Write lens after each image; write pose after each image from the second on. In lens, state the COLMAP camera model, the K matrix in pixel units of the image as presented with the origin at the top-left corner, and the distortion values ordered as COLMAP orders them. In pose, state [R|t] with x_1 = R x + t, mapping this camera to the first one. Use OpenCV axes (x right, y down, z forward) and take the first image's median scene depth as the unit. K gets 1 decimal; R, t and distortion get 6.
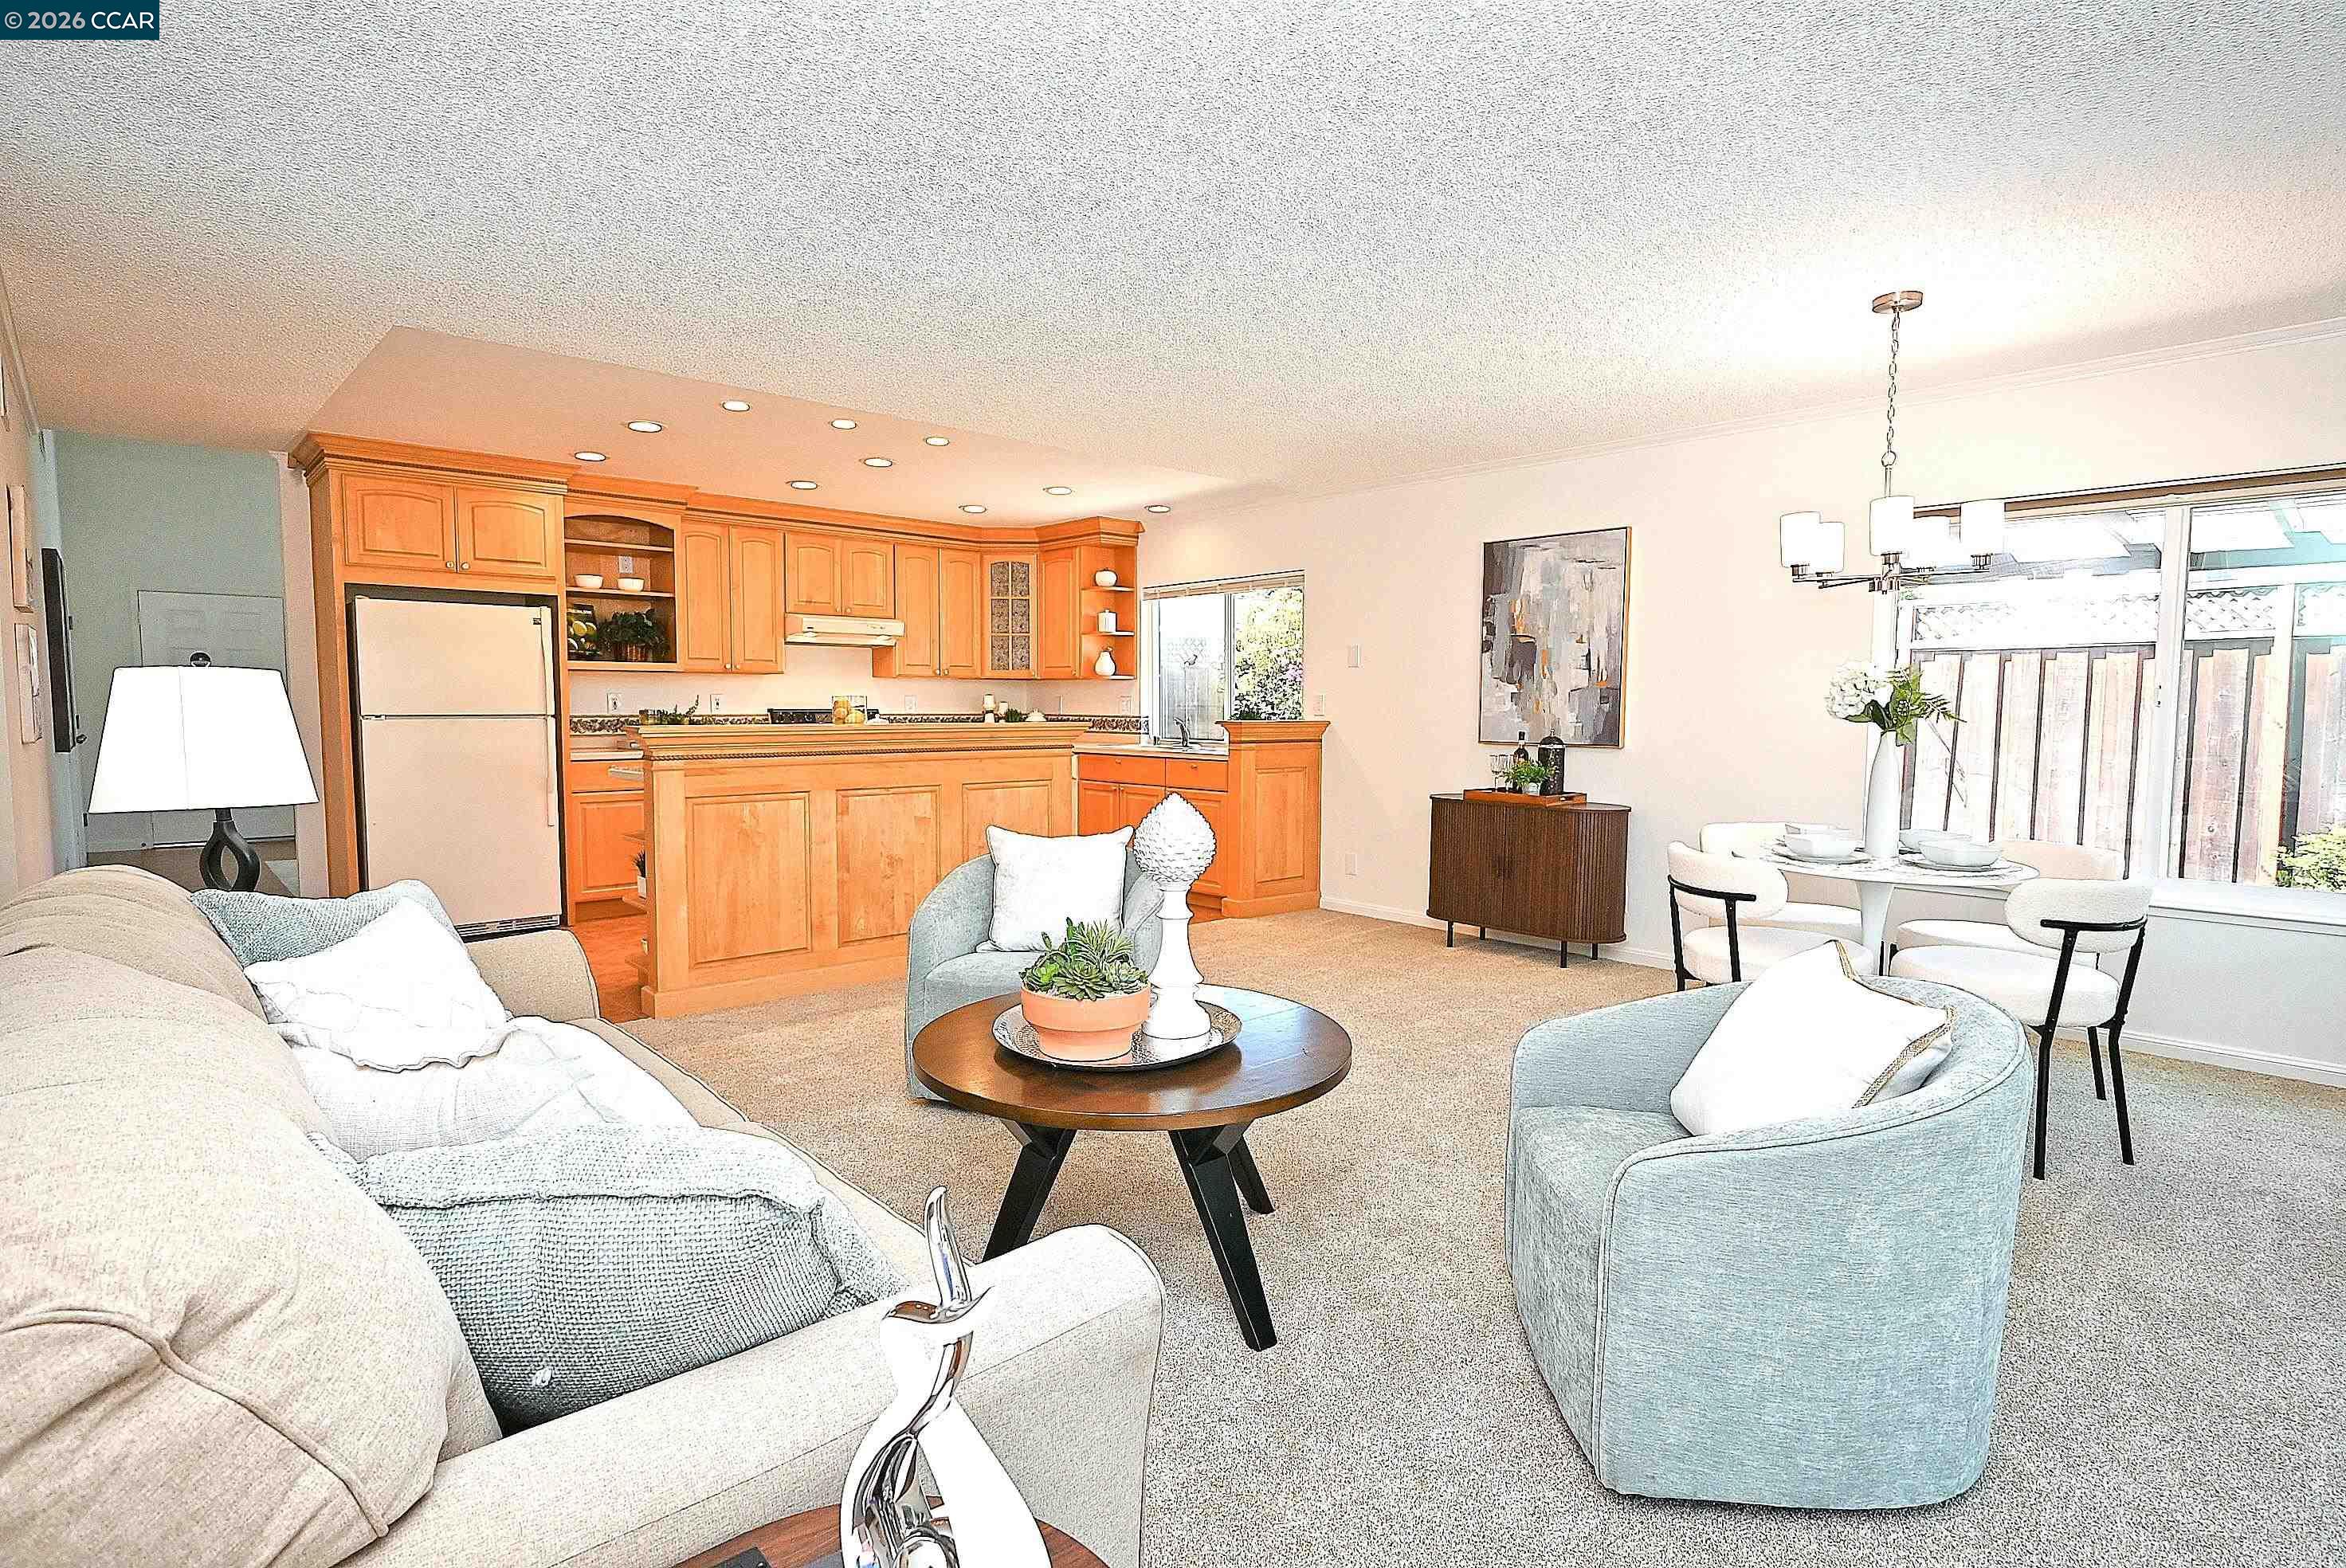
lens RADIAL K [[1173.5, 0, 1173.0], [0, 1173.5, 784.0], [0, 0, 1]] dist [0.018629, -0.000096]
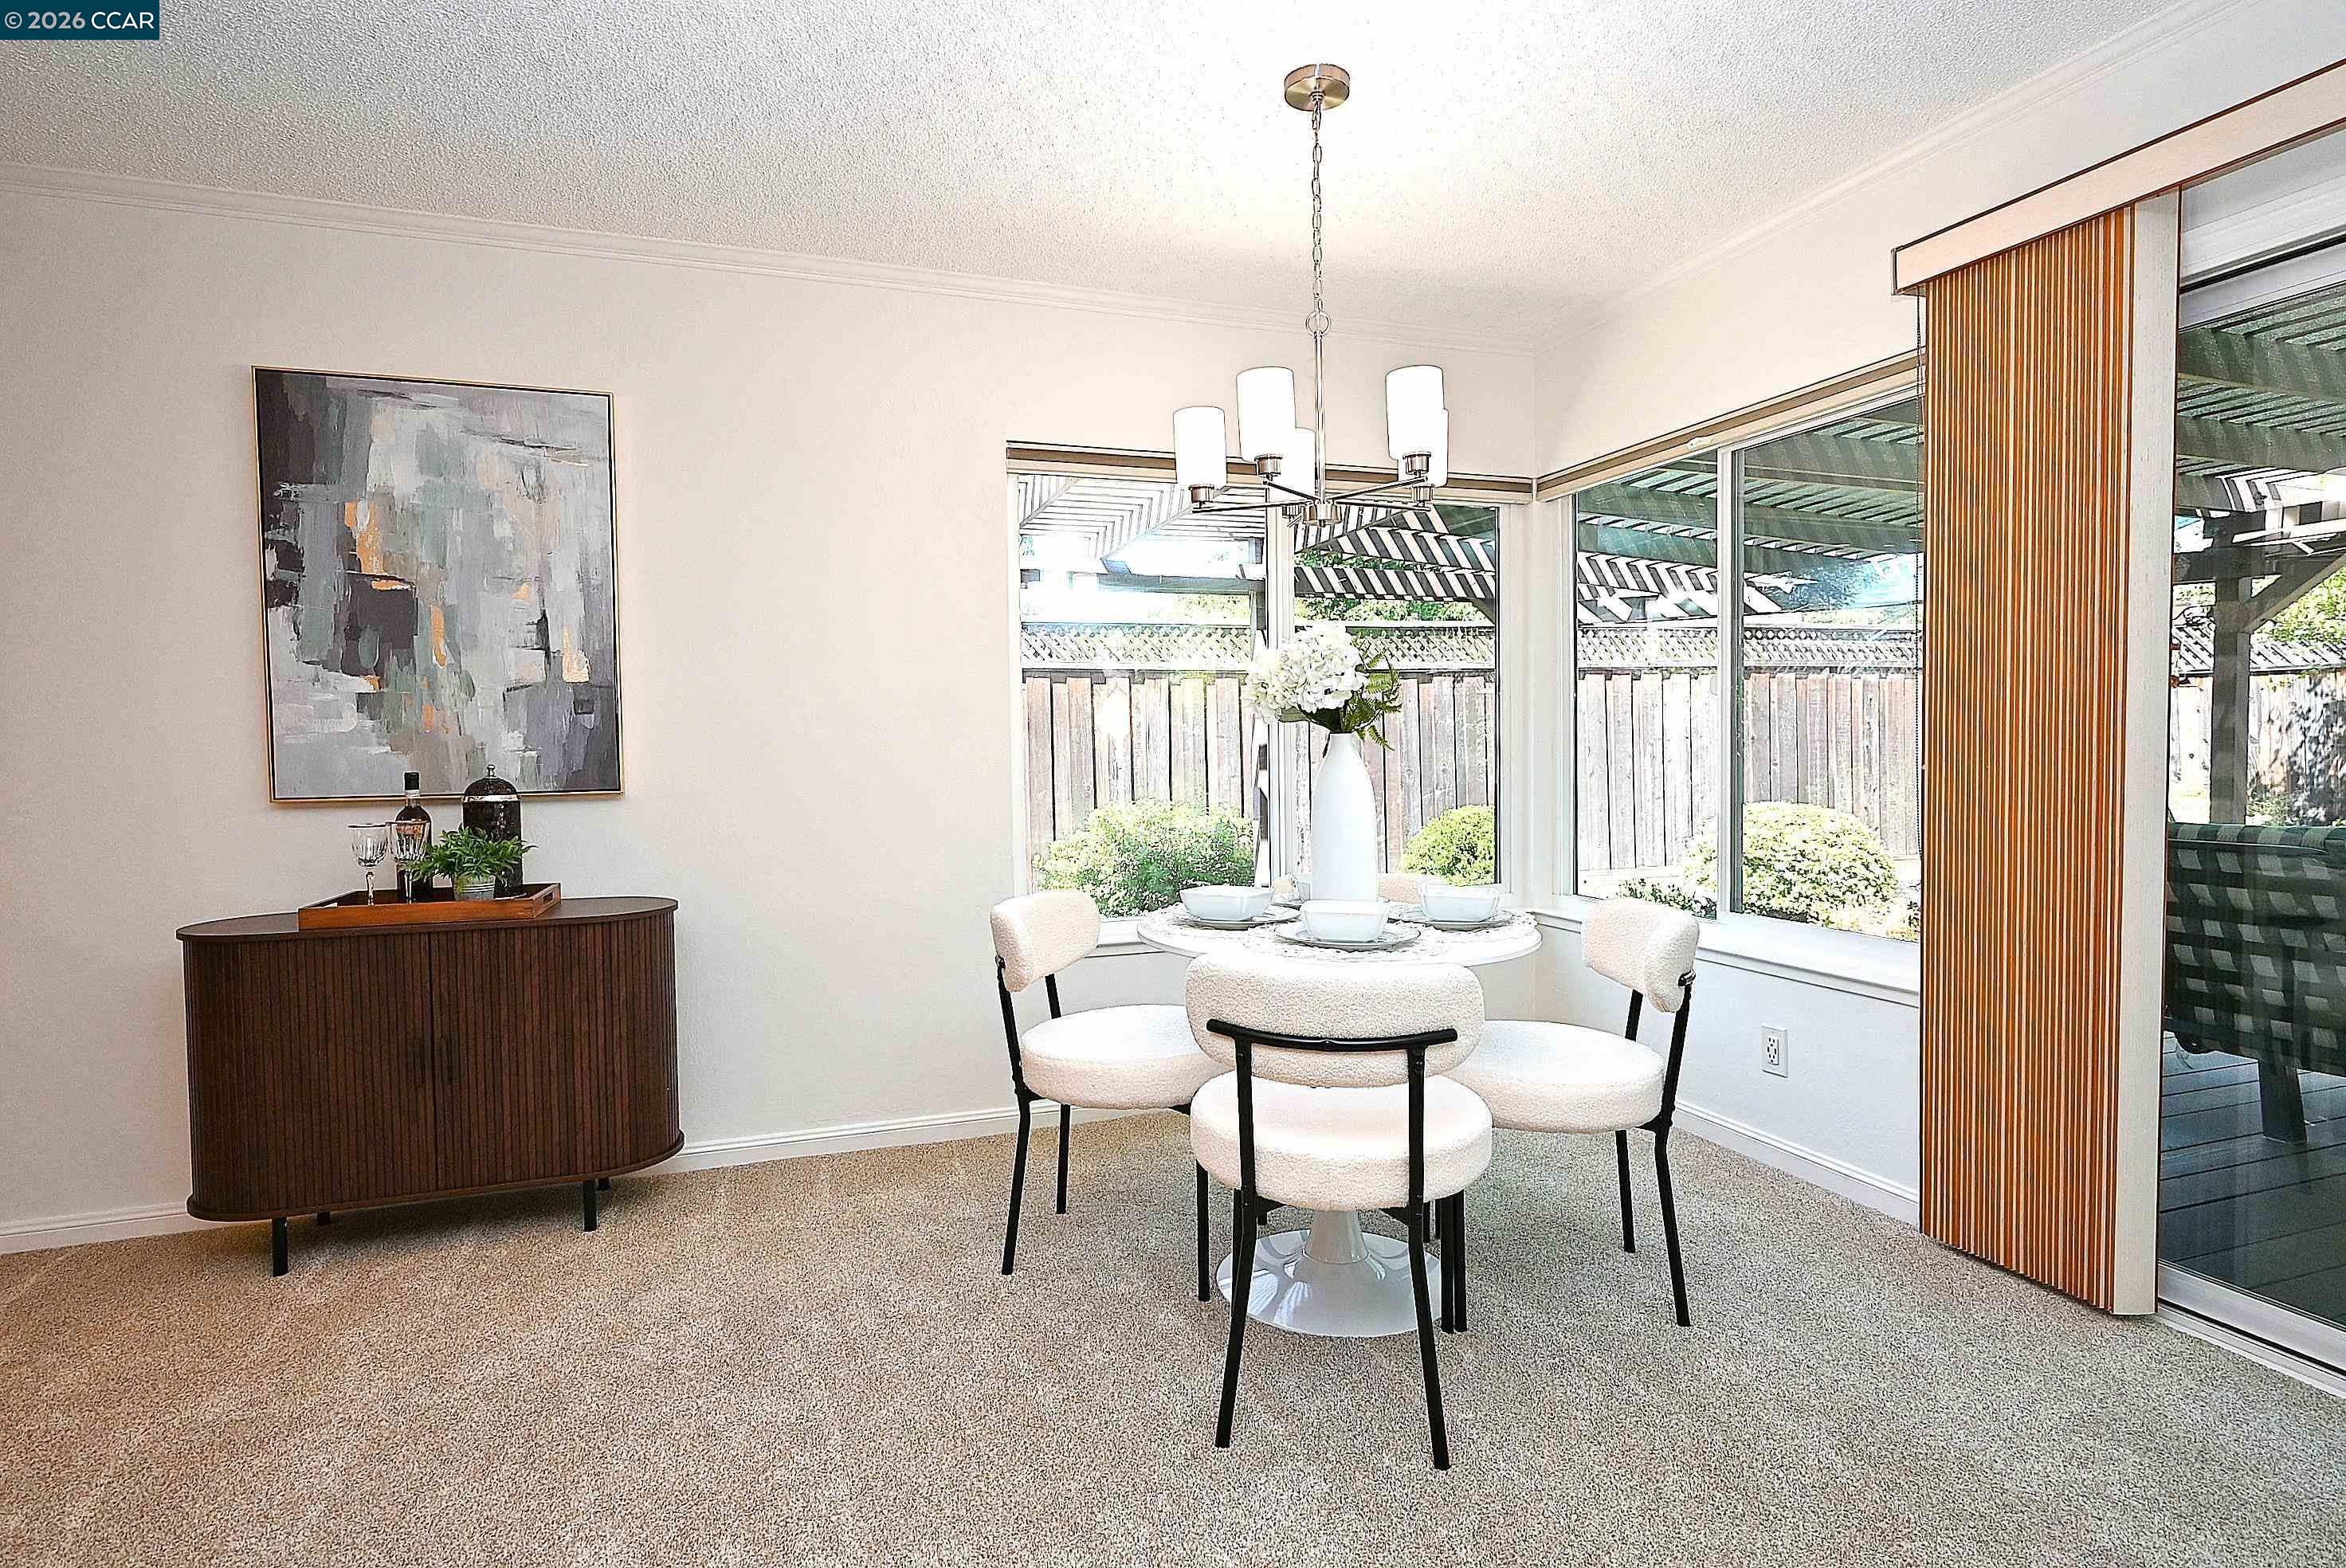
lens RADIAL K [[1199.8, 0, 1173.0], [0, 1199.8, 784.0], [0, 0, 1]] dist [-0.006244, -0.000546]
pose [[0.388992, -0.044124, 0.920184, -0.030105], [0.082440, 0.996512, 0.012934, -0.018758], [-0.917545, 0.070828, 0.391272, 0.474240]]
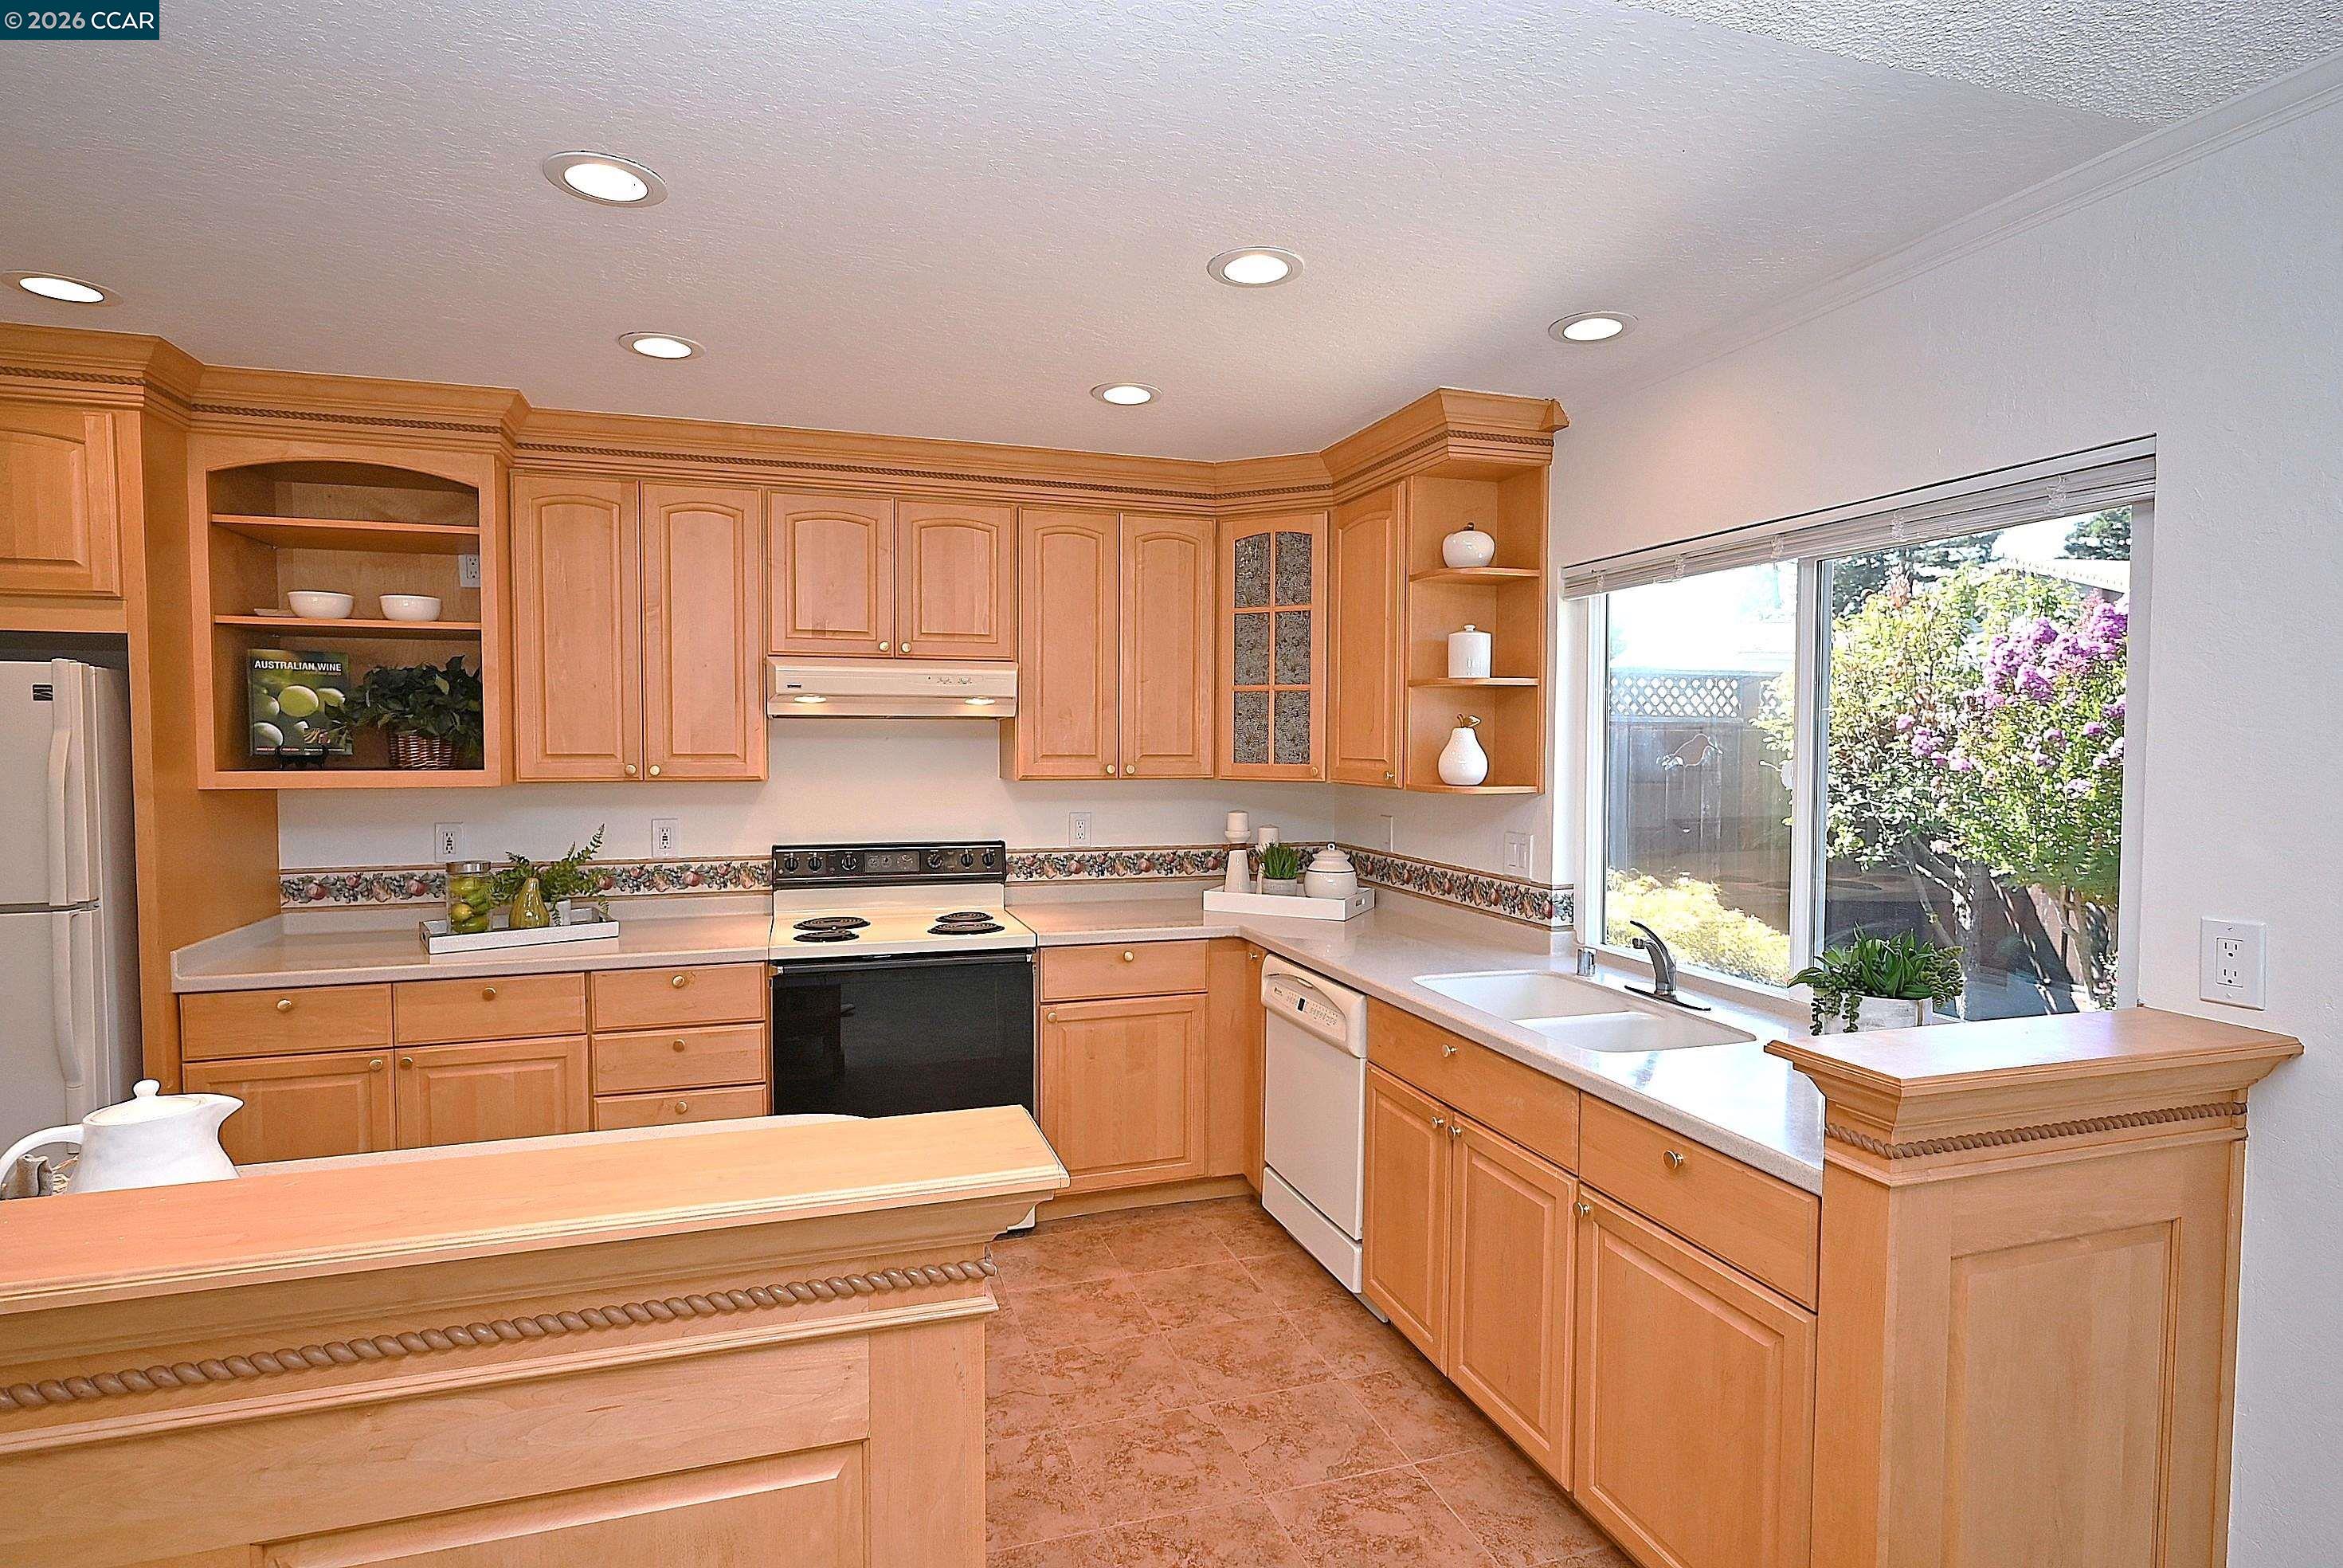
lens RADIAL K [[1164.2, 0, 1171.8], [0, 1164.2, 789.3], [0, 0, 1]] dist [-0.004201, -0.000024]
pose [[0.911066, 0.018654, -0.411839, 0.022807], [-0.029666, 0.999352, -0.020363, -0.100697], [0.411193, 0.030770, 0.911029, 0.743490]]
